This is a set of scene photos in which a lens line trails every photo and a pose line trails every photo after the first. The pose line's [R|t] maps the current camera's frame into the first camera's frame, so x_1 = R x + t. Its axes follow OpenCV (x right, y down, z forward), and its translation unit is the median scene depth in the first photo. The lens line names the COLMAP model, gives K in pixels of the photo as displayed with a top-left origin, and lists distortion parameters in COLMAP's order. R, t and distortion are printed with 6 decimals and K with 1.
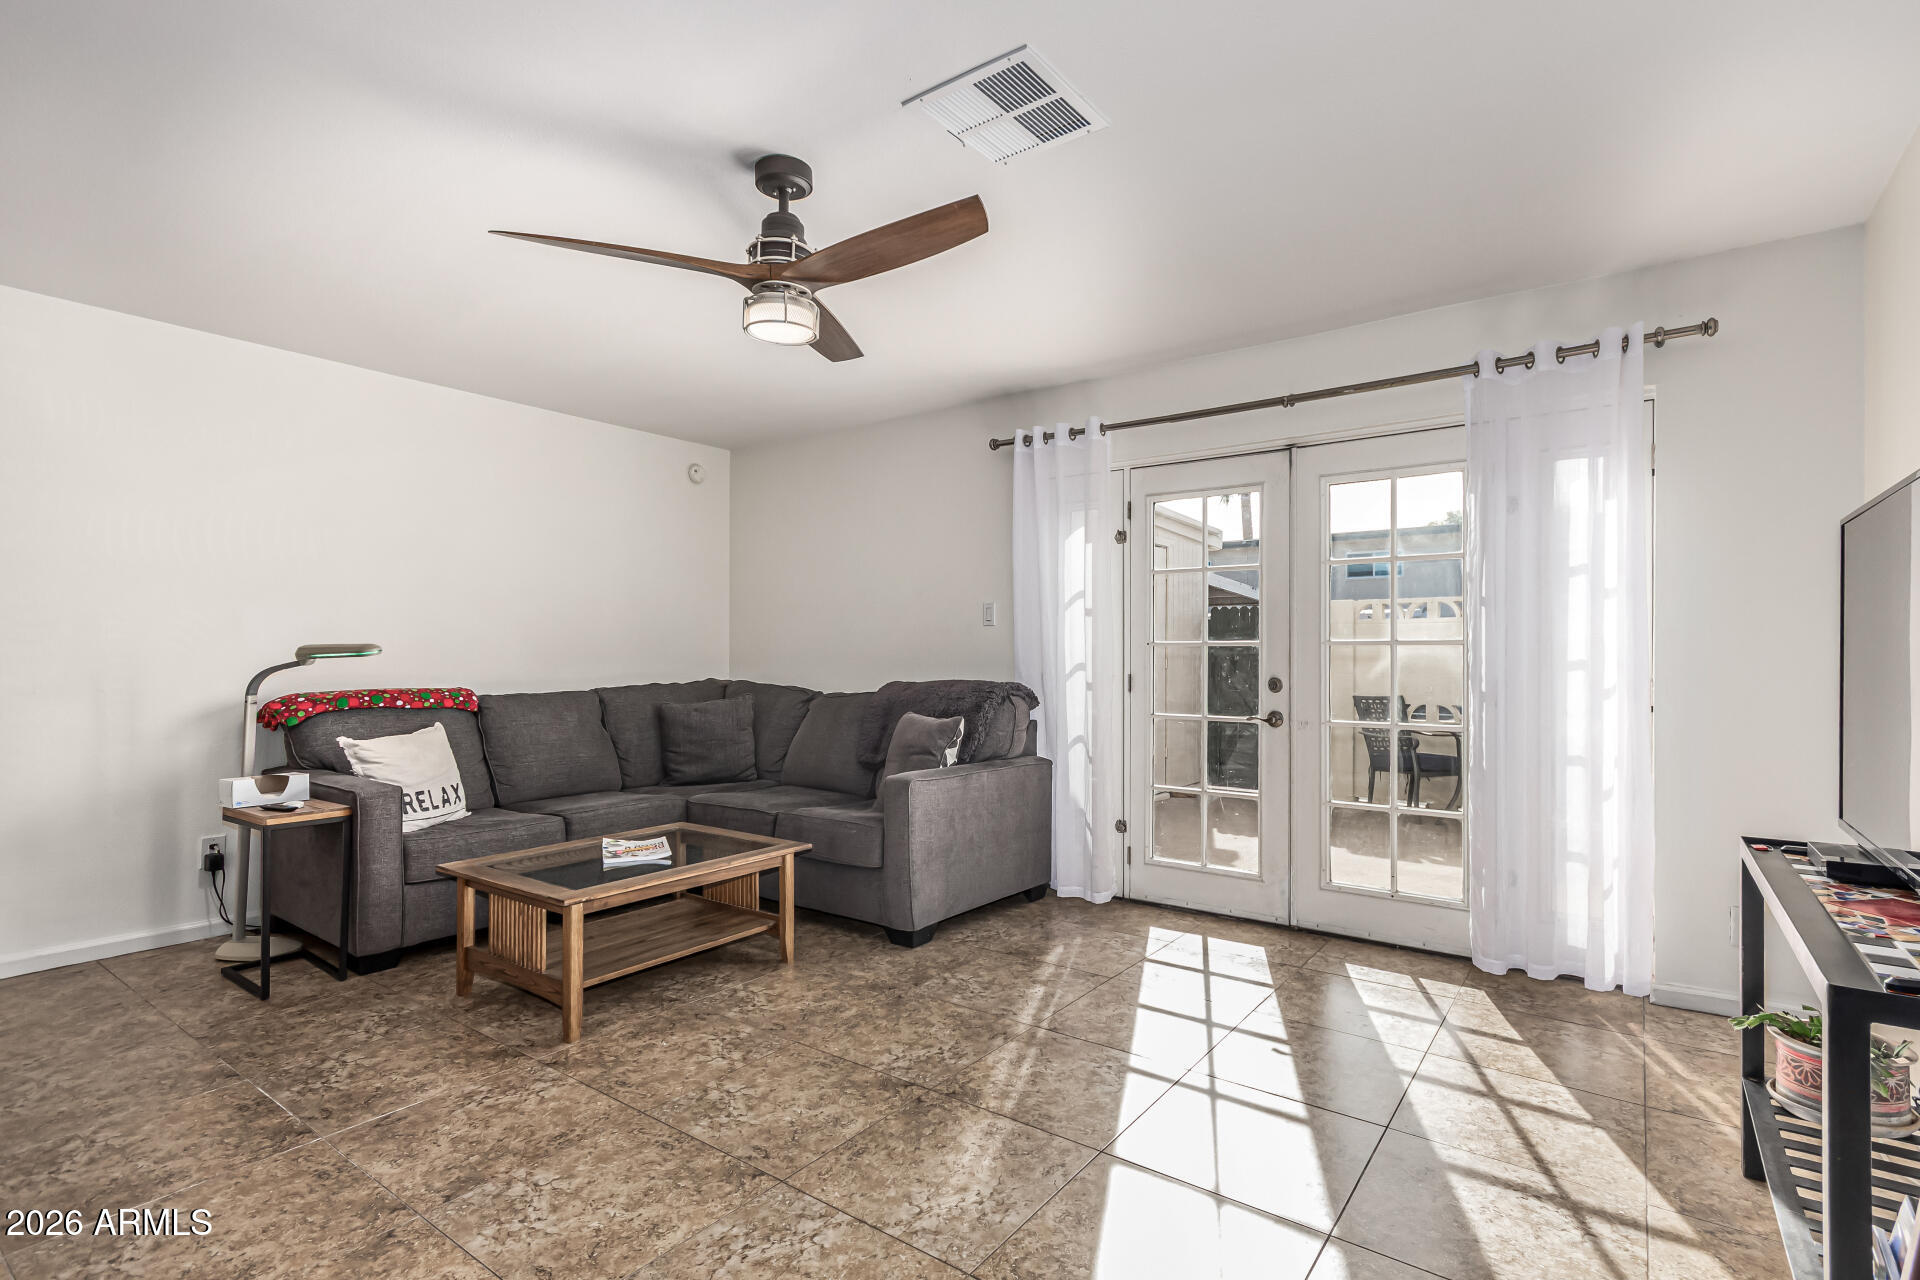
lens RADIAL K [[904.9, 0, 1005.2], [0, 904.9, 658.8], [0, 0, 1]] dist [0.007277, 0.003317]
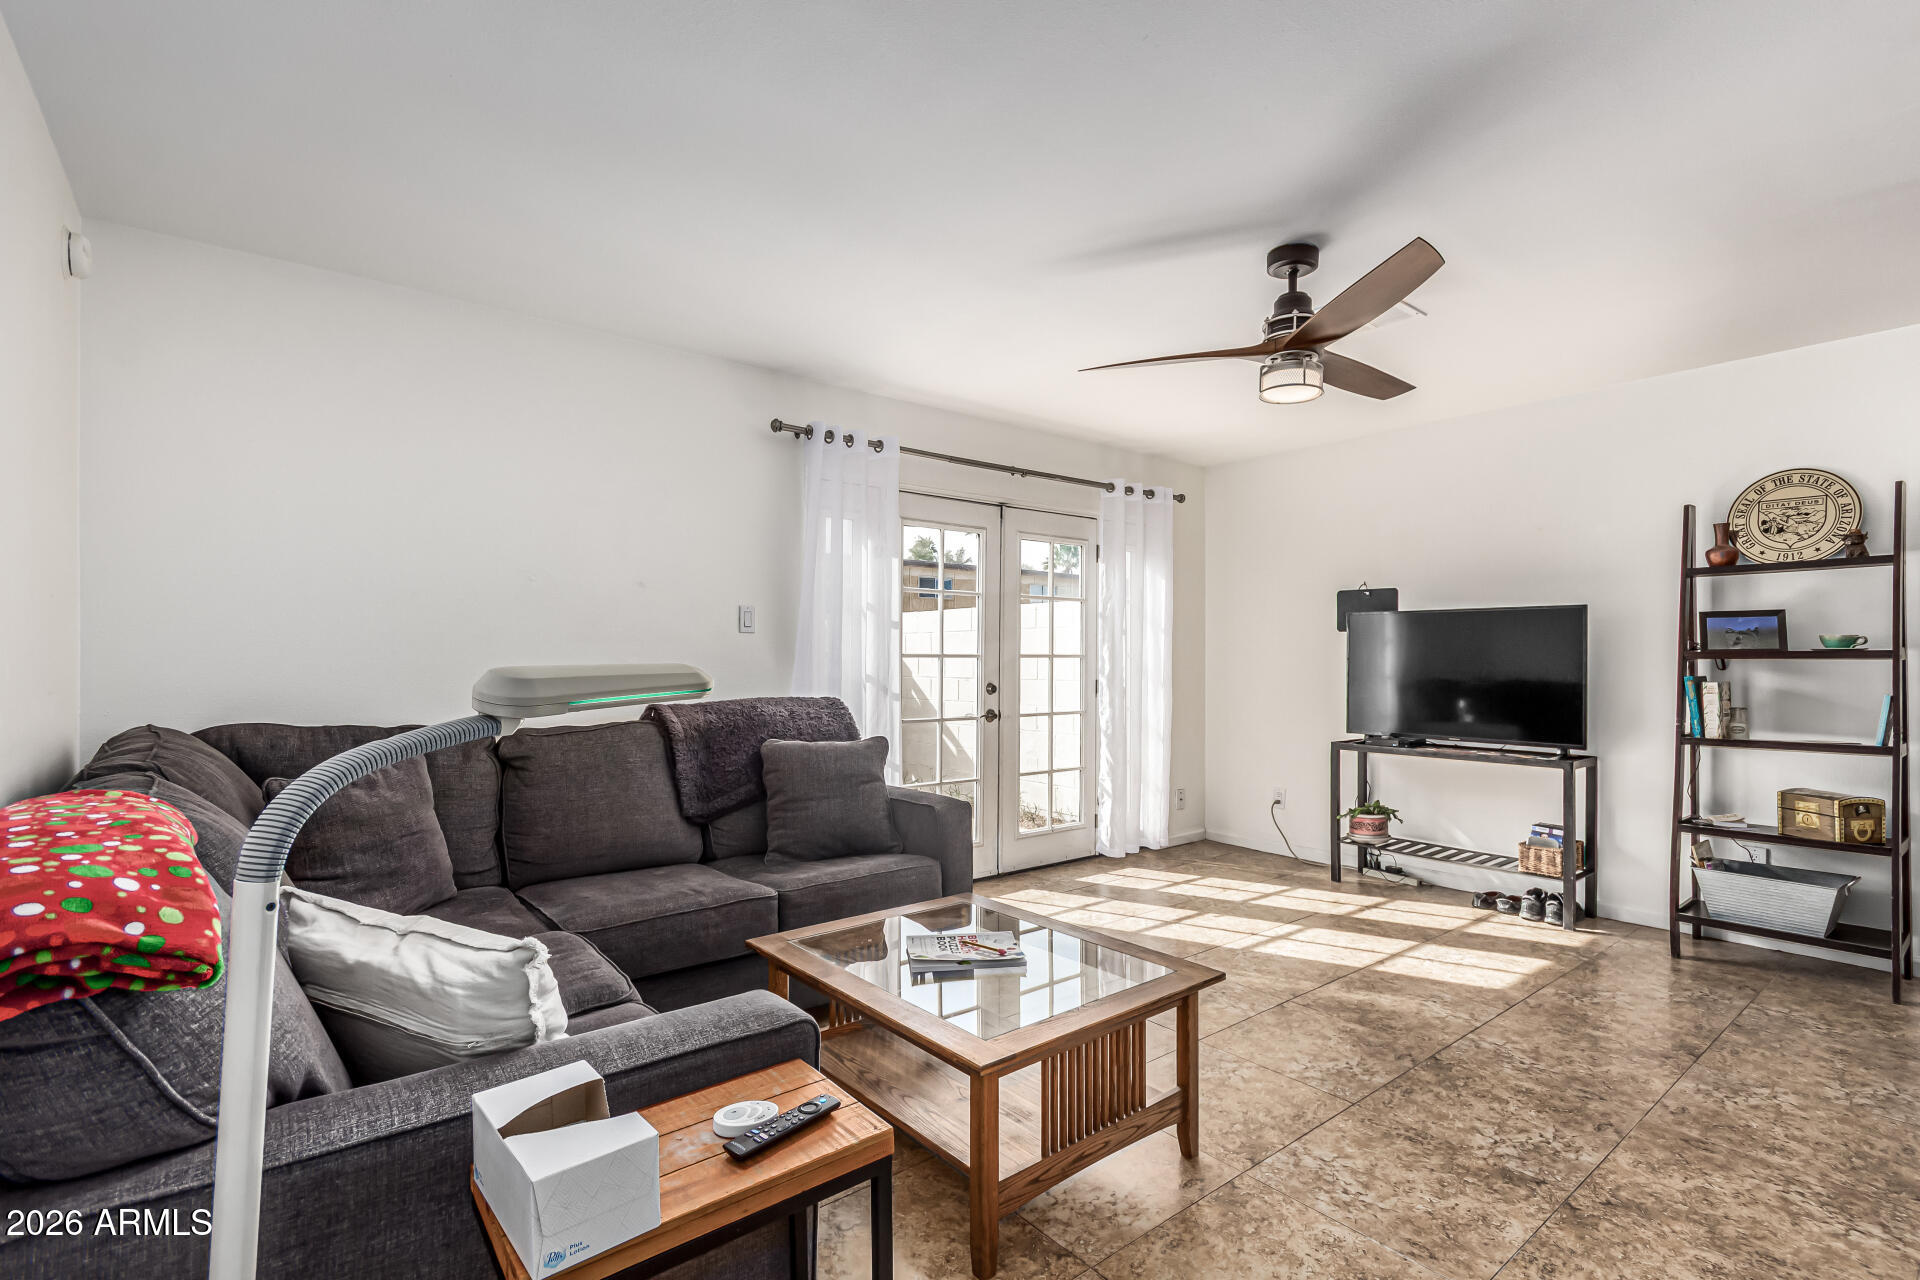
lens RADIAL K [[904.9, 0, 958.9], [0, 904.9, 649.7], [0, 0, 1]] dist [0.007277, 0.003317]
pose [[0.272815, 0.006056, 0.962047, -1.219229], [0.004995, 0.999958, -0.007711, -0.020392], [-0.962053, 0.006909, 0.272774, 0.904731]]
